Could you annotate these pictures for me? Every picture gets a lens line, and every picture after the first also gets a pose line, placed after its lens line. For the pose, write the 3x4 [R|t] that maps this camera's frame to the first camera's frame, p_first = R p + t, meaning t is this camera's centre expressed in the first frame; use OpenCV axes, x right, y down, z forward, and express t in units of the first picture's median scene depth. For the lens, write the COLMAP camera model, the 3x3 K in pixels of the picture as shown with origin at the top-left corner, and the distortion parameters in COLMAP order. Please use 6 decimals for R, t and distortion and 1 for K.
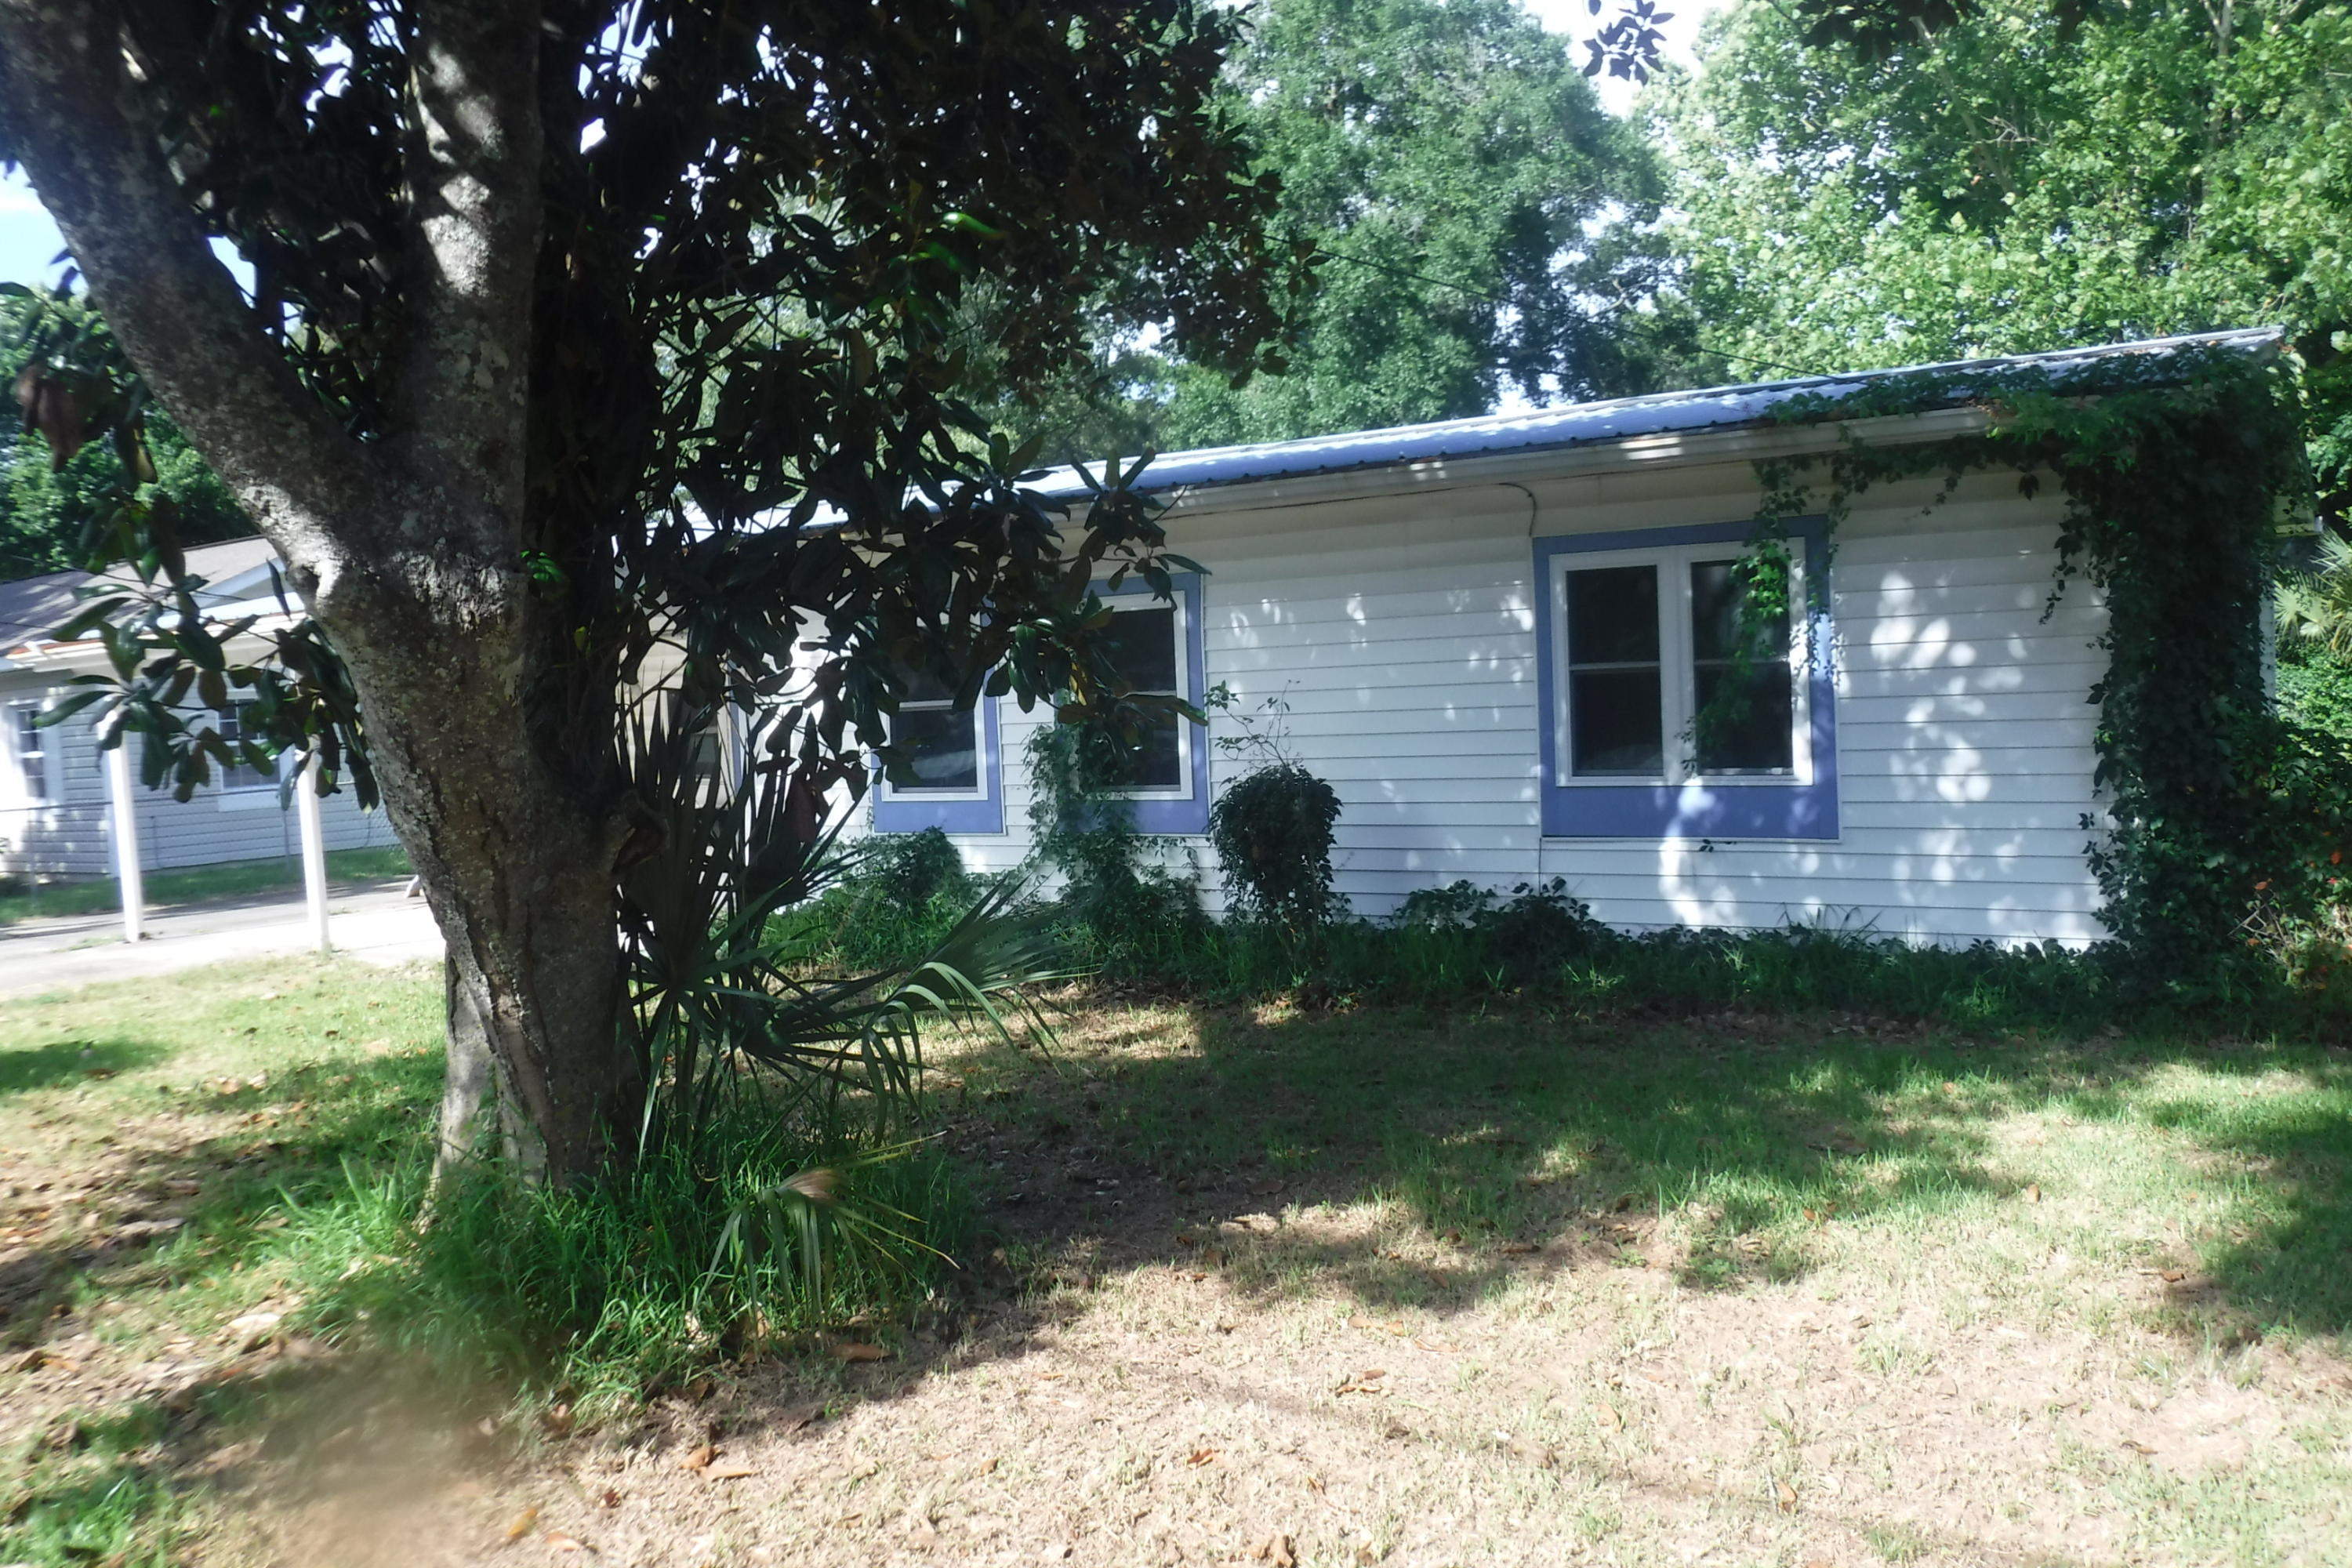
lens RADIAL K [[2055.2, 0, 1139.2], [0, 2055.2, 801.5], [0, 0, 1]] dist [-0.102917, 0.044892]
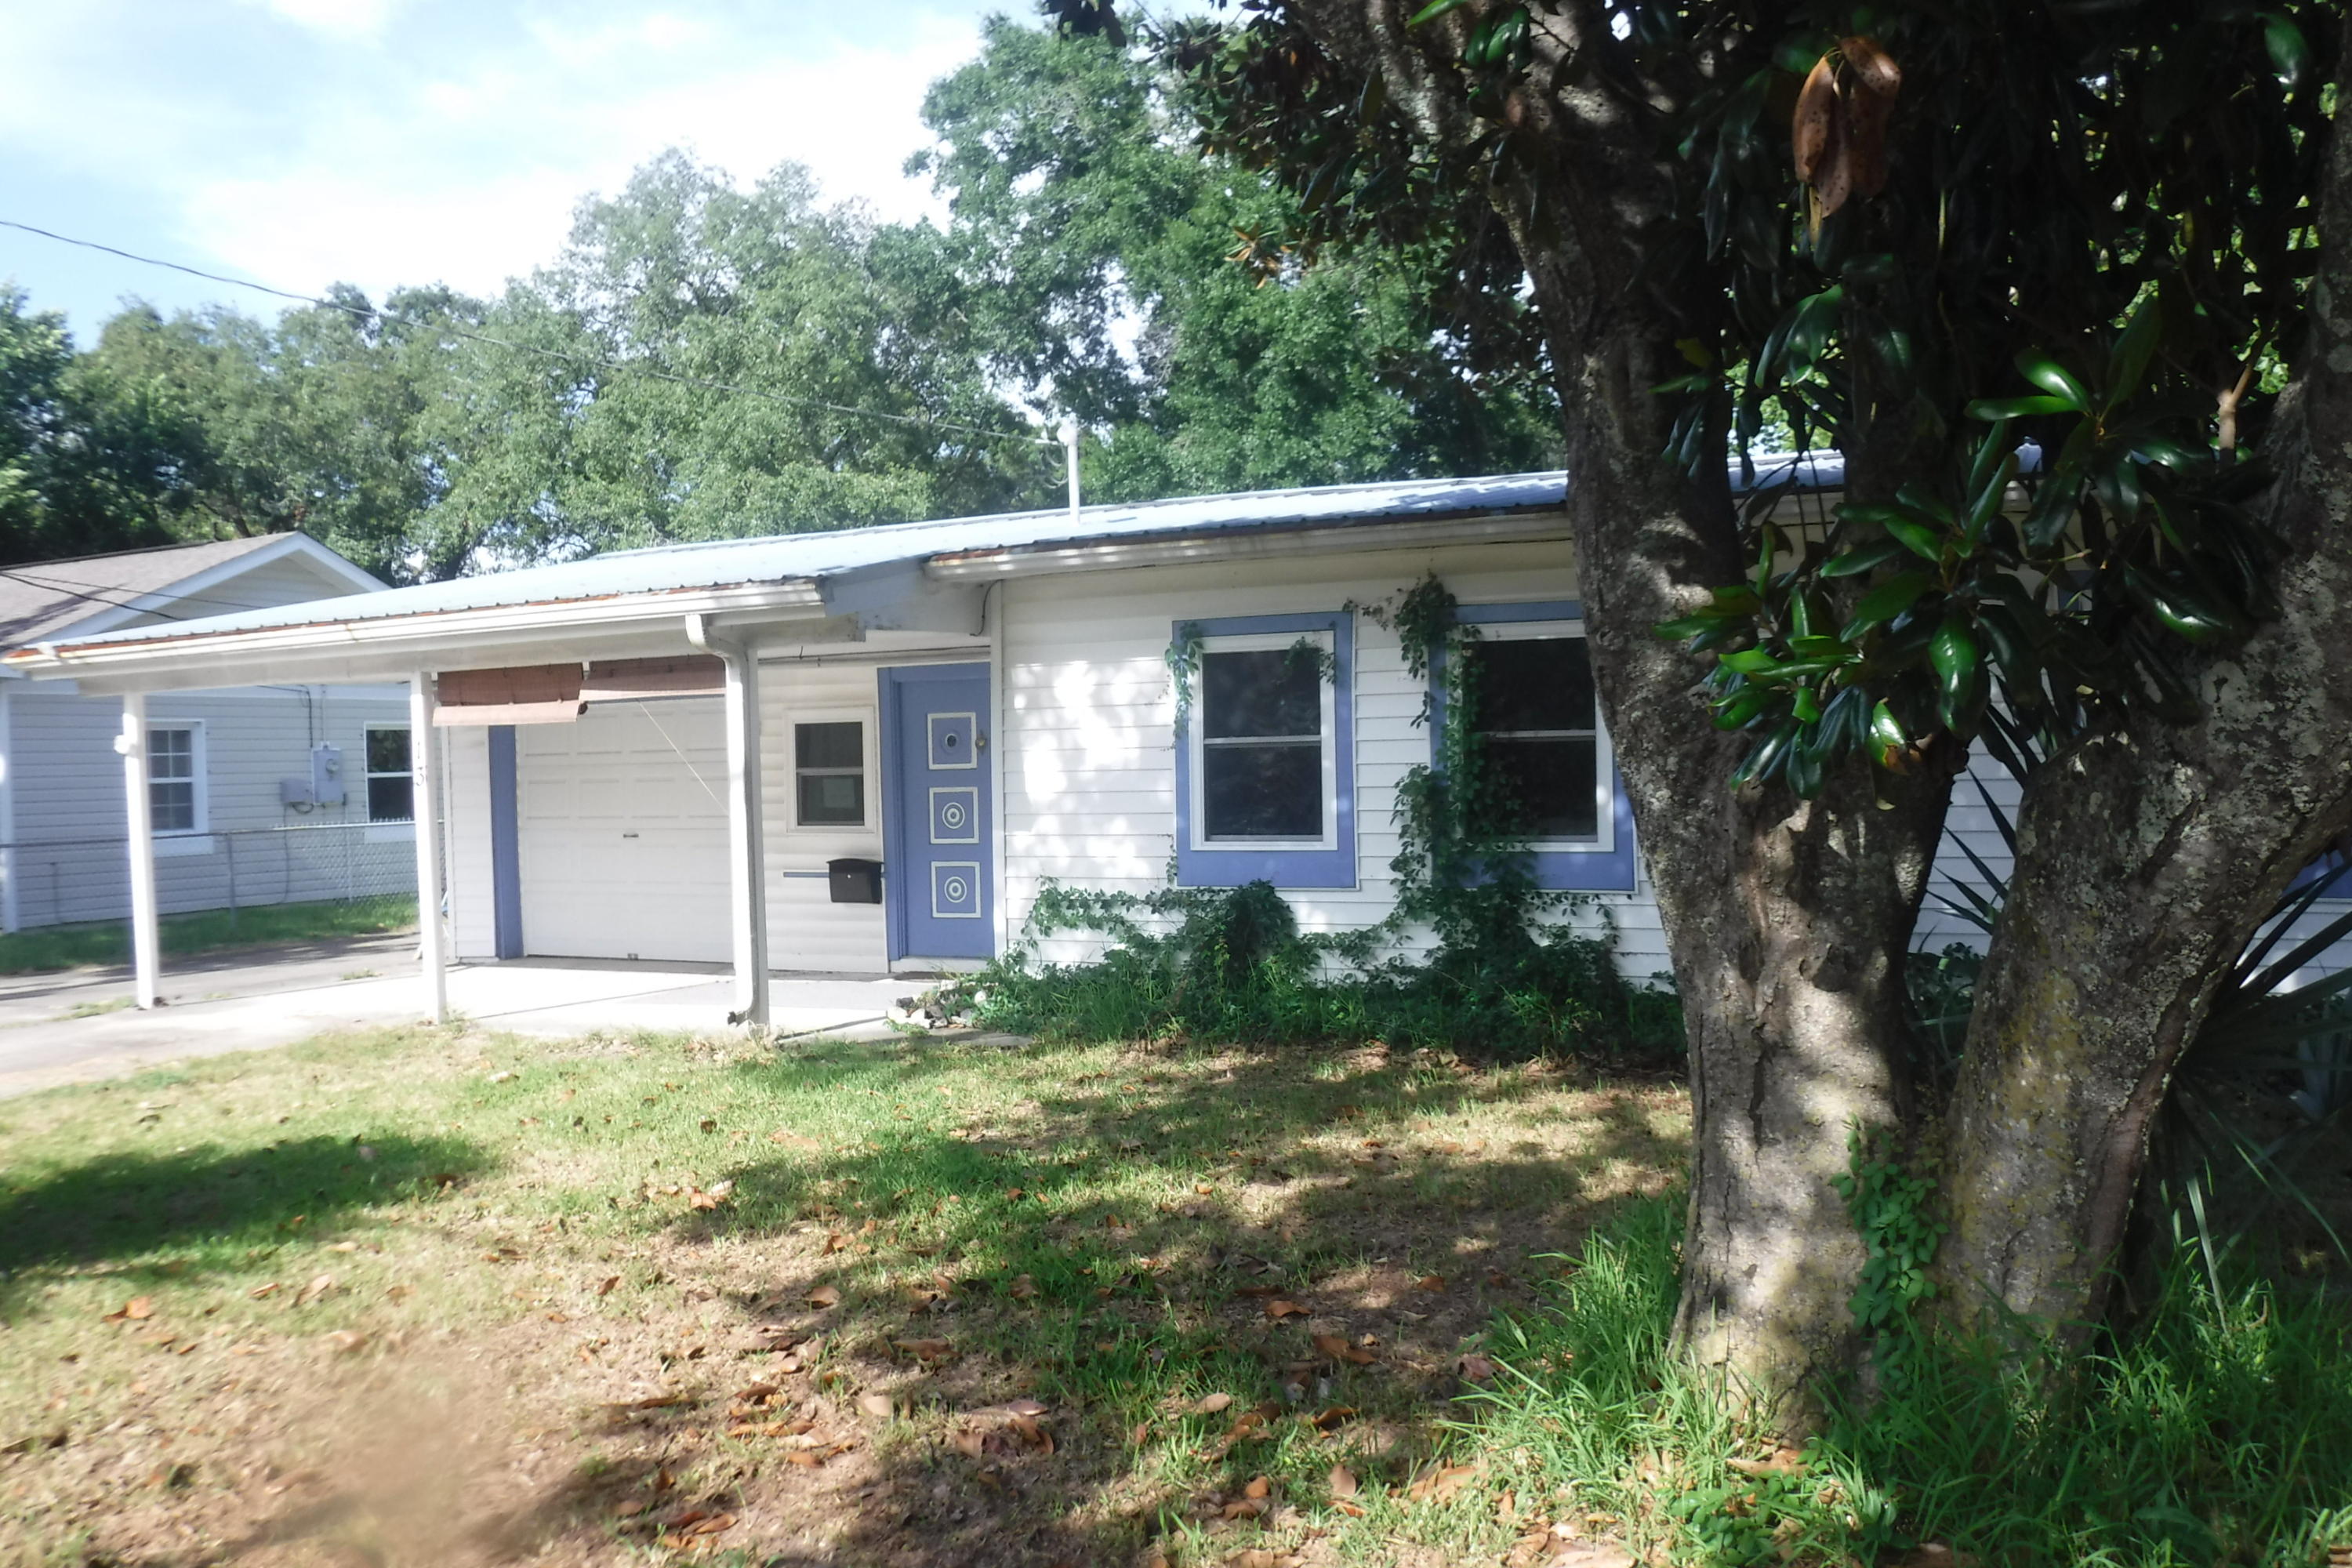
lens RADIAL K [[2055.2, 0, 1176.6], [0, 2055.2, 804.3], [0, 0, 1]] dist [-0.102917, 0.044892]
pose [[0.988062, 0.017412, 0.153068, -0.425849], [-0.012558, 0.999389, -0.032619, 0.013904], [-0.153542, 0.030307, 0.987677, 0.207448]]
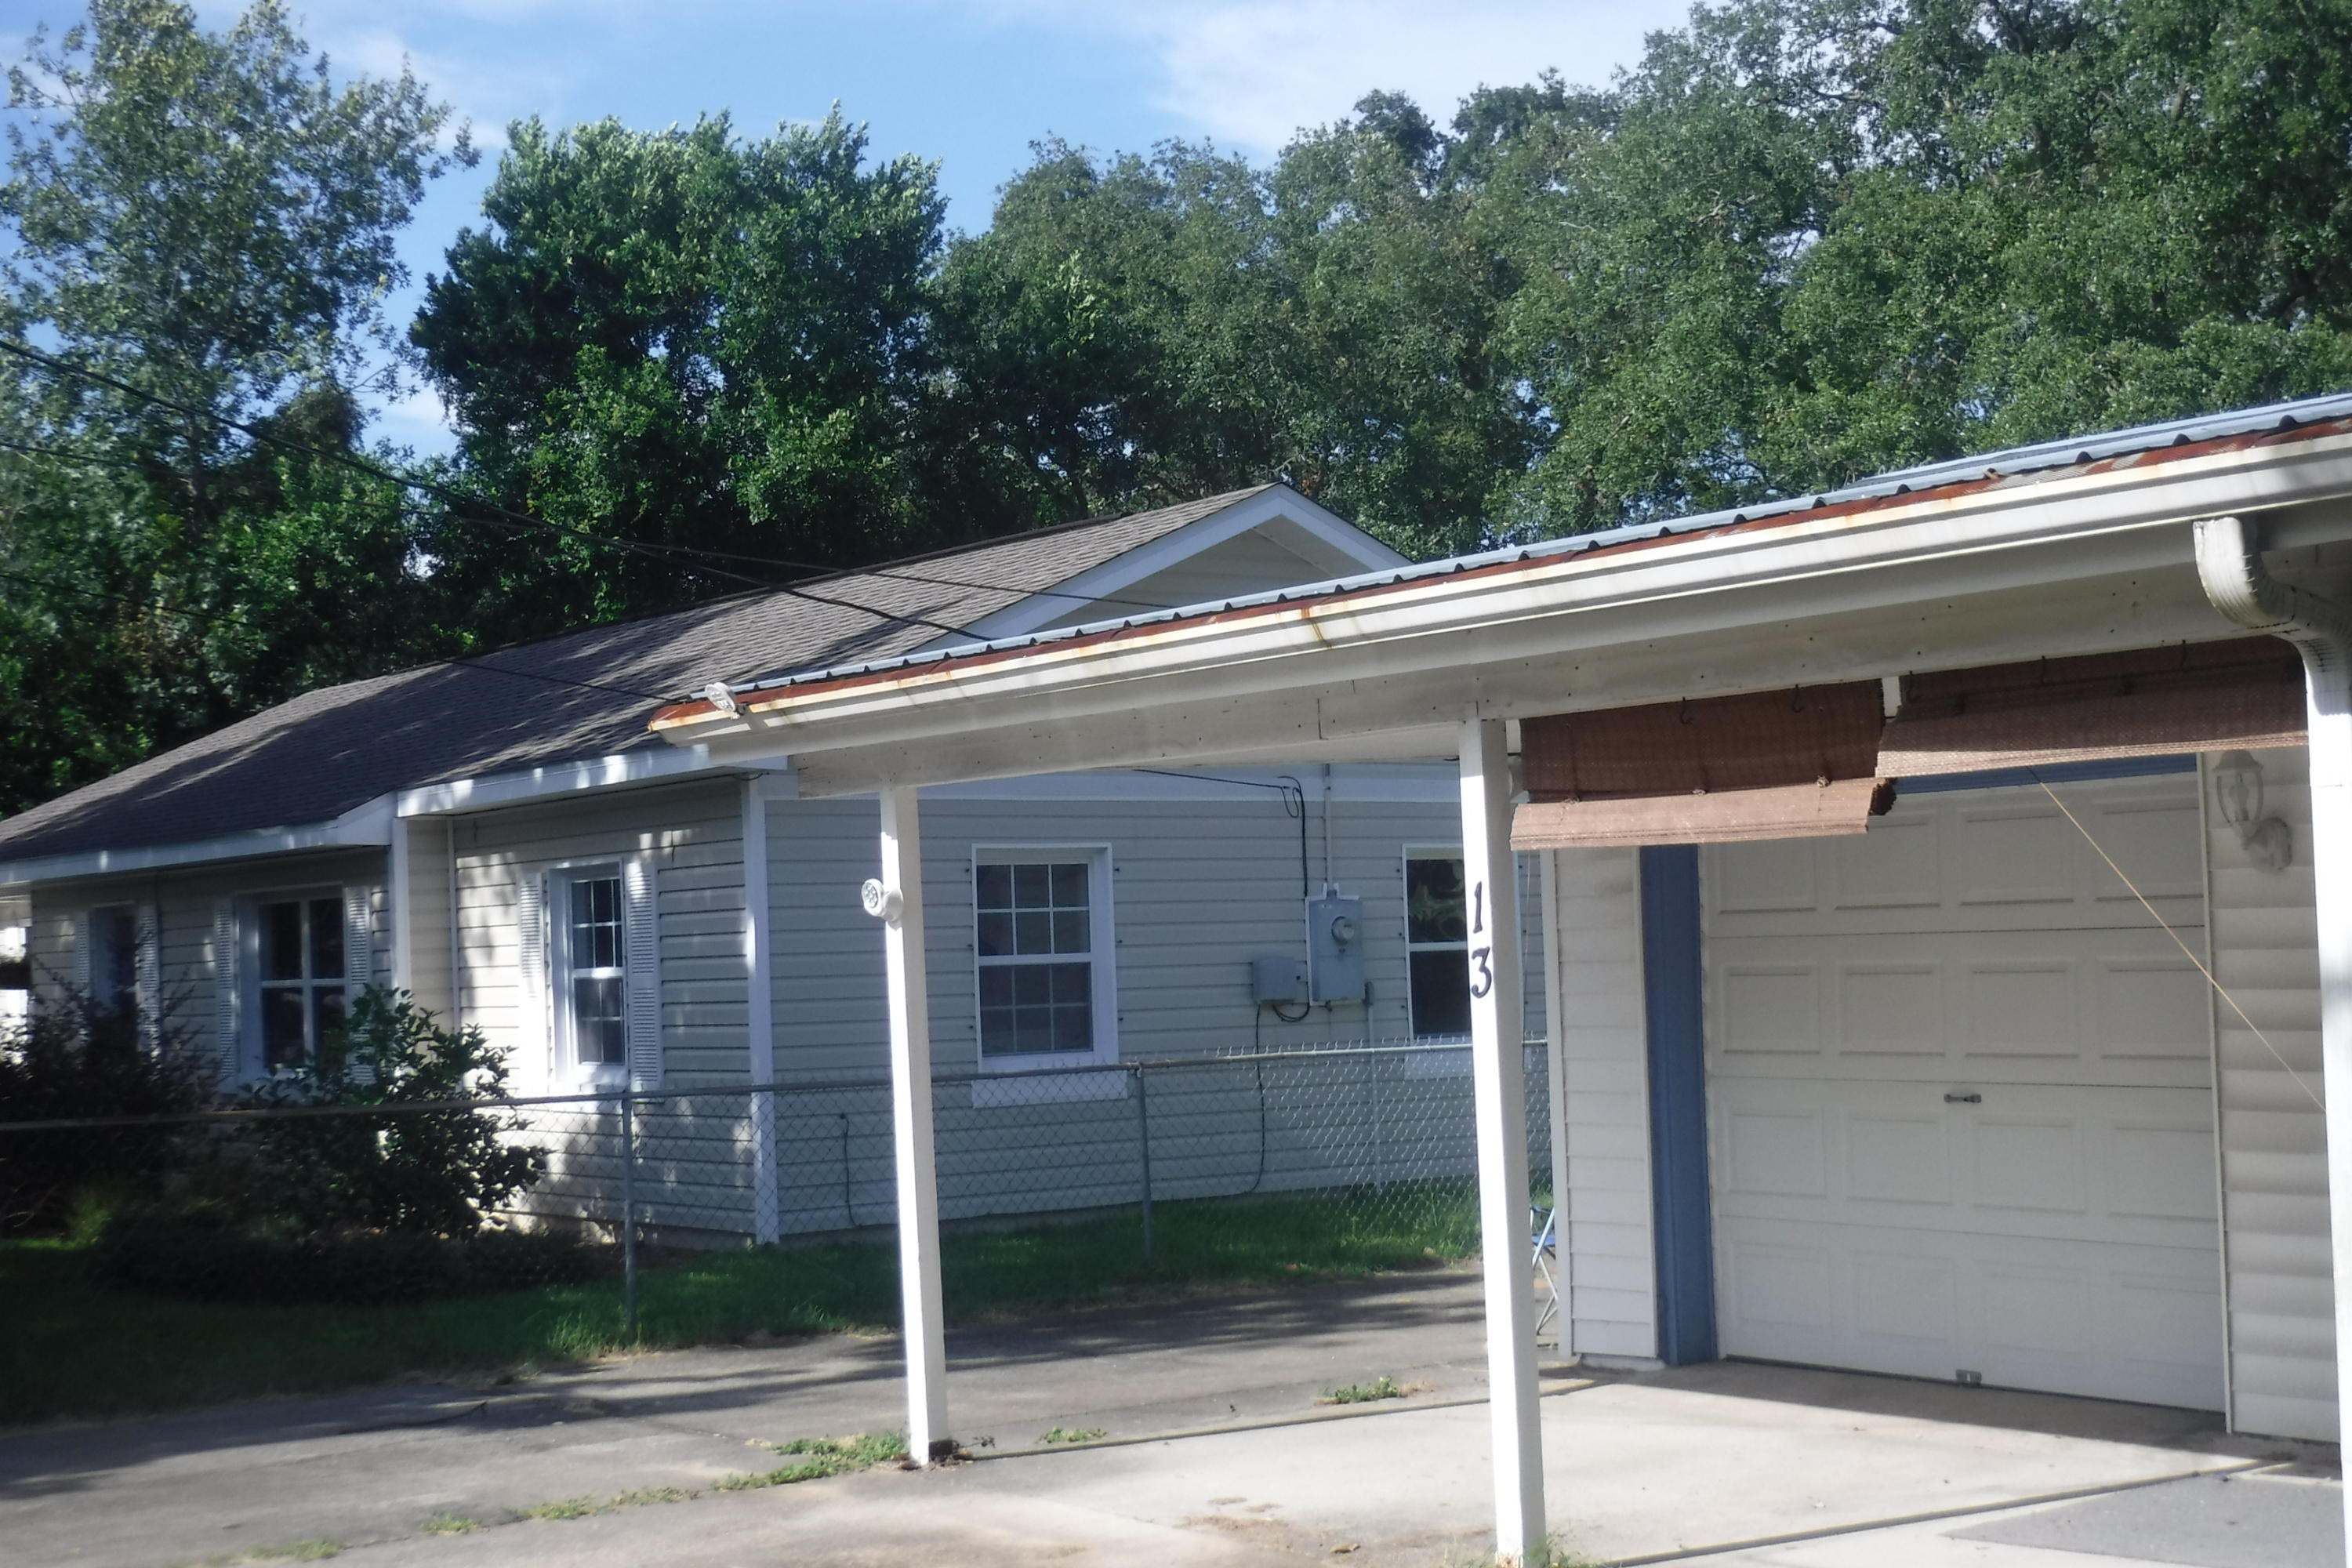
lens RADIAL K [[3430.8, 0, 1179.5], [0, 3430.8, 788.3], [0, 0, 1]] dist [-0.030768, 0.000000]
pose [[0.953834, 0.002044, -0.300326, -0.528099], [-0.026662, 0.996605, -0.077895, -0.022426], [0.299147, 0.082306, 0.950651, 0.774115]]
